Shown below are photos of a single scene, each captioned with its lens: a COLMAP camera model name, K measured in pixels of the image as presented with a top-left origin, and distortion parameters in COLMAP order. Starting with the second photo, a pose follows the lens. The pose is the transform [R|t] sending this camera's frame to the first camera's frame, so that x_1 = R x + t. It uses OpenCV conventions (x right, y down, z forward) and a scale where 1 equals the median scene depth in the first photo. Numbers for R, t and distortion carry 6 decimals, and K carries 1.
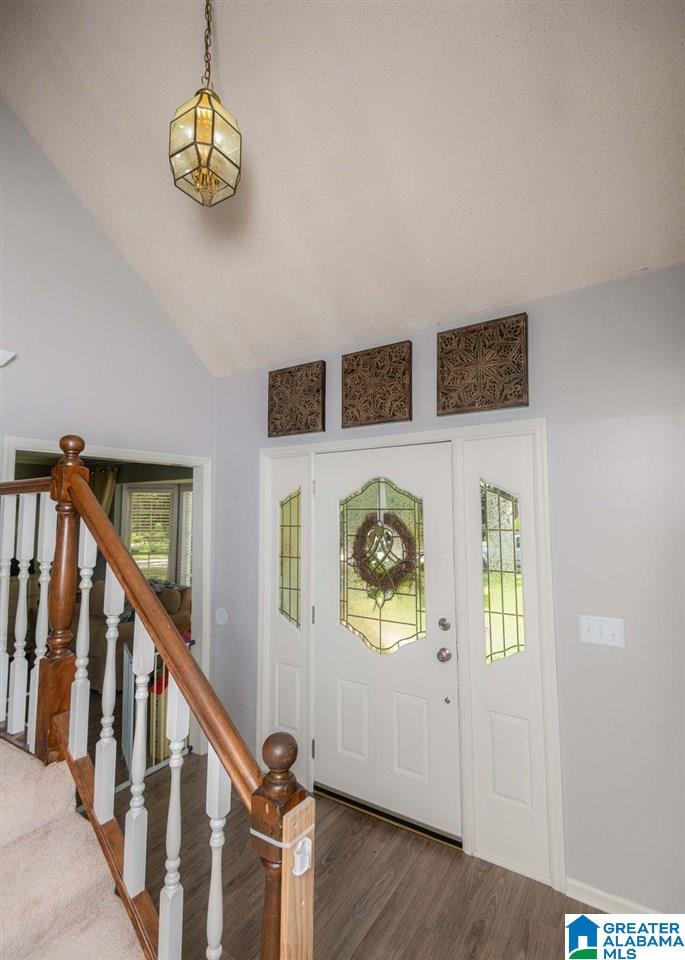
lens RADIAL K [[464.5, 0, 342.7], [0, 464.5, 474.1], [0, 0, 1]] dist [0.026487, -0.001779]
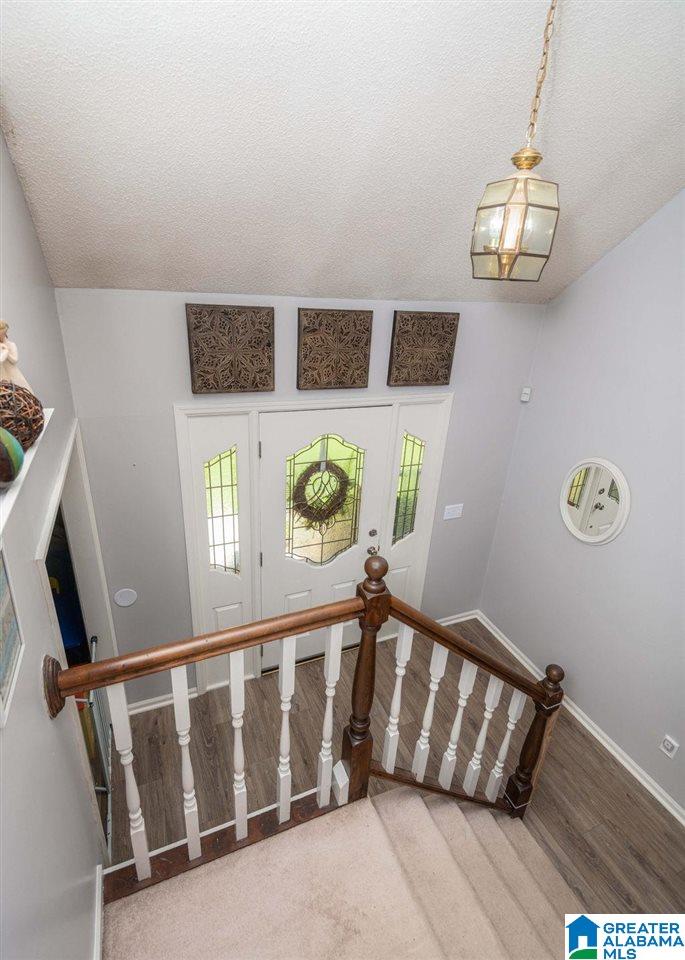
lens RADIAL K [[464.5, 0, 338.2], [0, 464.5, 480.0], [0, 0, 1]] dist [0.026487, -0.001779]
pose [[0.549419, -0.292595, 0.782641, -0.807136], [-0.120405, 0.899180, 0.420688, -0.364335], [-0.826826, -0.325368, 0.458796, 0.439937]]
